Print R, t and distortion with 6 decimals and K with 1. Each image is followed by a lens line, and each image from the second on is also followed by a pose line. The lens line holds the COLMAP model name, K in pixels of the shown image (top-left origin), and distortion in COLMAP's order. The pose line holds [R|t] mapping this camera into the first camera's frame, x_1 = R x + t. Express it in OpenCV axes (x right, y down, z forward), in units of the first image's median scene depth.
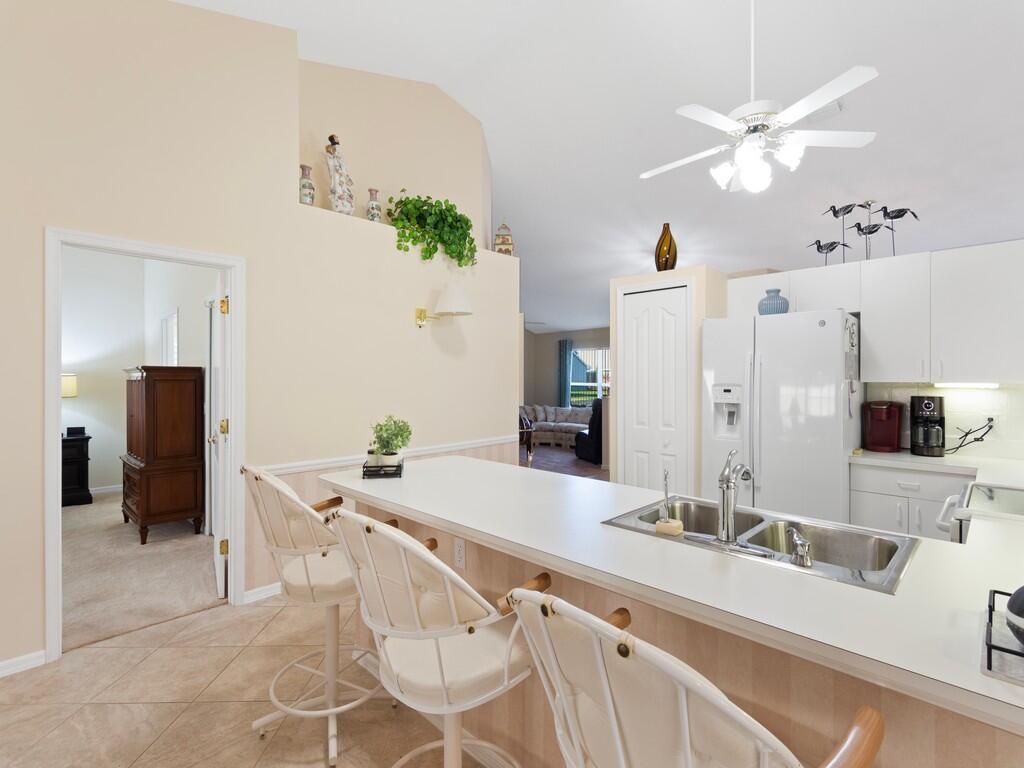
lens RADIAL K [[498.6, 0, 503.7], [0, 498.6, 371.0], [0, 0, 1]] dist [-0.011407, 0.001350]
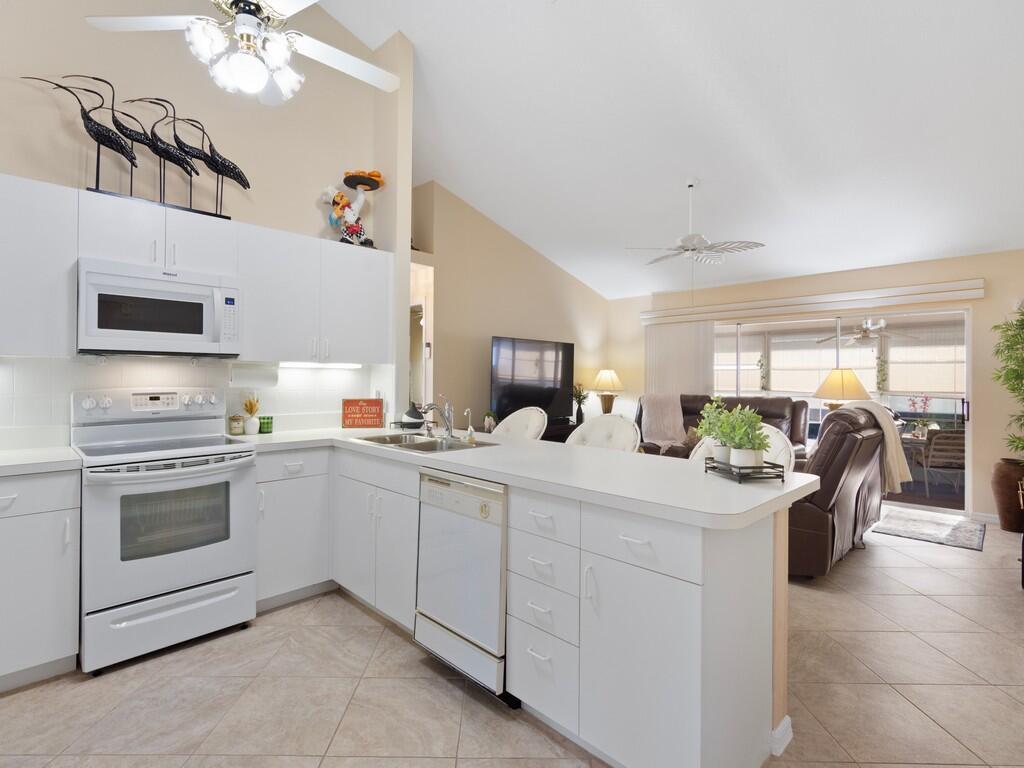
lens RADIAL K [[498.6, 0, 503.7], [0, 498.6, 371.0], [0, 0, 1]] dist [-0.011407, 0.001350]
pose [[-0.999828, -0.009464, 0.015963, 0.069338], [-0.009736, 0.999807, -0.017086, 0.038762], [-0.015799, -0.017238, -0.999727, 1.084215]]
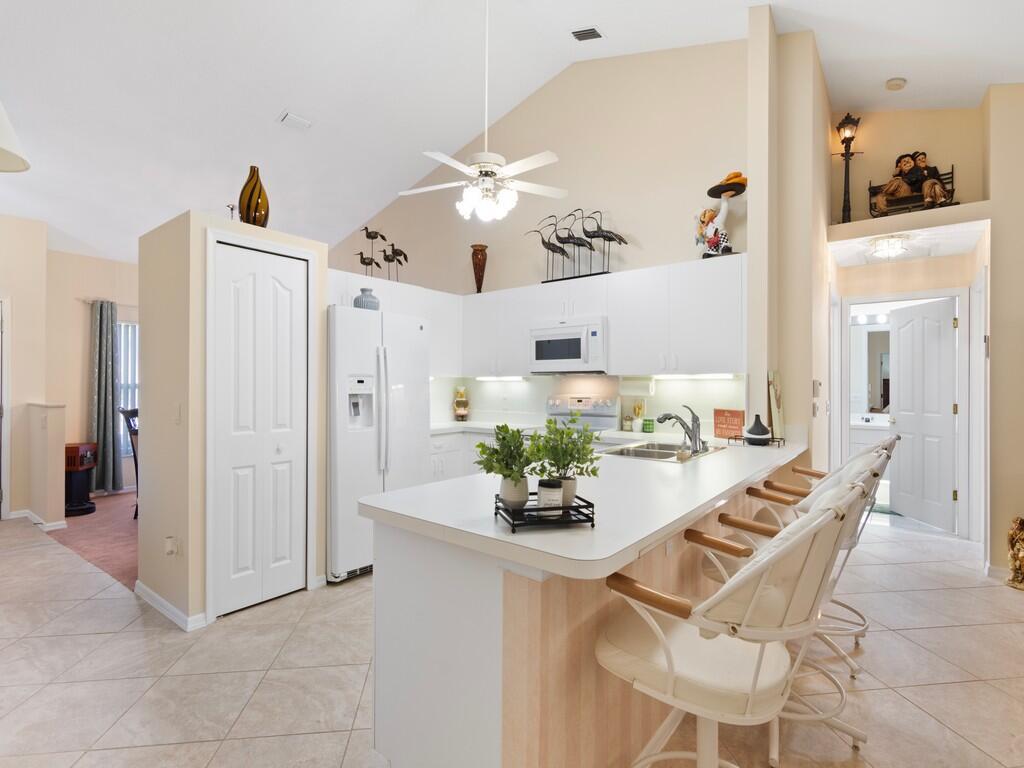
lens RADIAL K [[494.5, 0, 512.0], [0, 494.5, 384.0], [0, 0, 1]] dist [-0.001772, -0.000094]
pose [[-0.109339, 0.000971, 0.994004, -0.482541], [-0.009796, 0.999950, -0.002055, 0.036263], [-0.993956, -0.009962, -0.109324, 0.672840]]
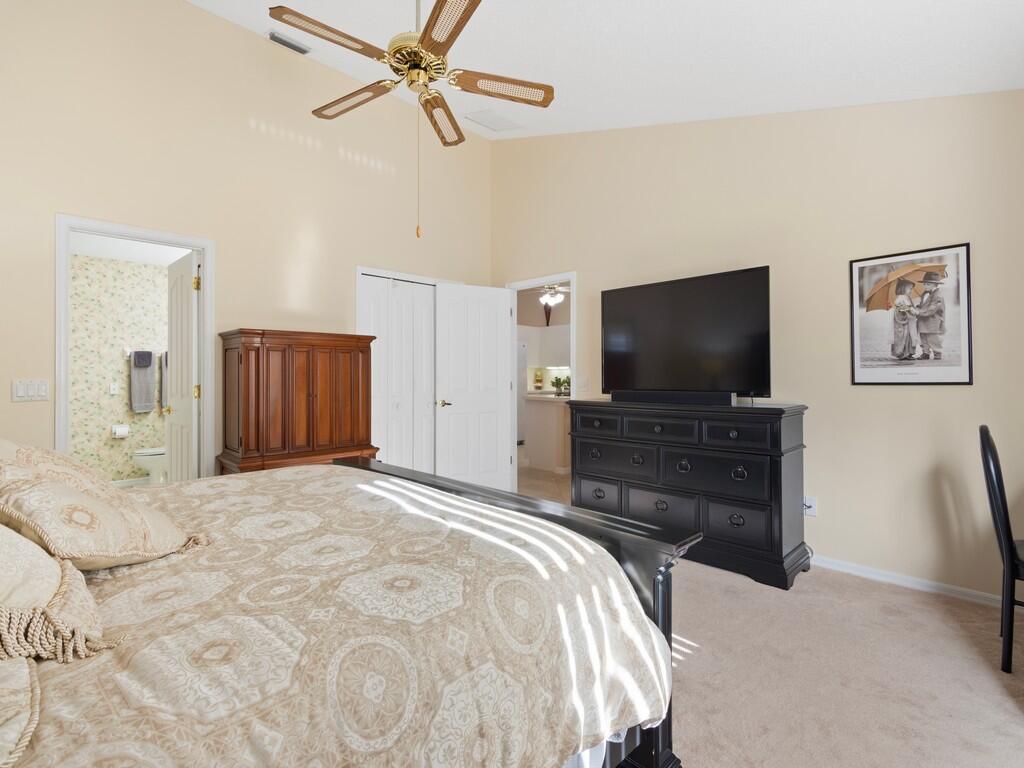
lens RADIAL K [[494.5, 0, 512.0], [0, 494.5, 384.0], [0, 0, 1]] dist [-0.001772, -0.000094]
pose [[0.017030, -0.013769, 0.999760, -1.725941], [-0.005728, 0.999887, 0.013868, 0.068252], [-0.999839, -0.005963, 0.016949, 0.755825]]
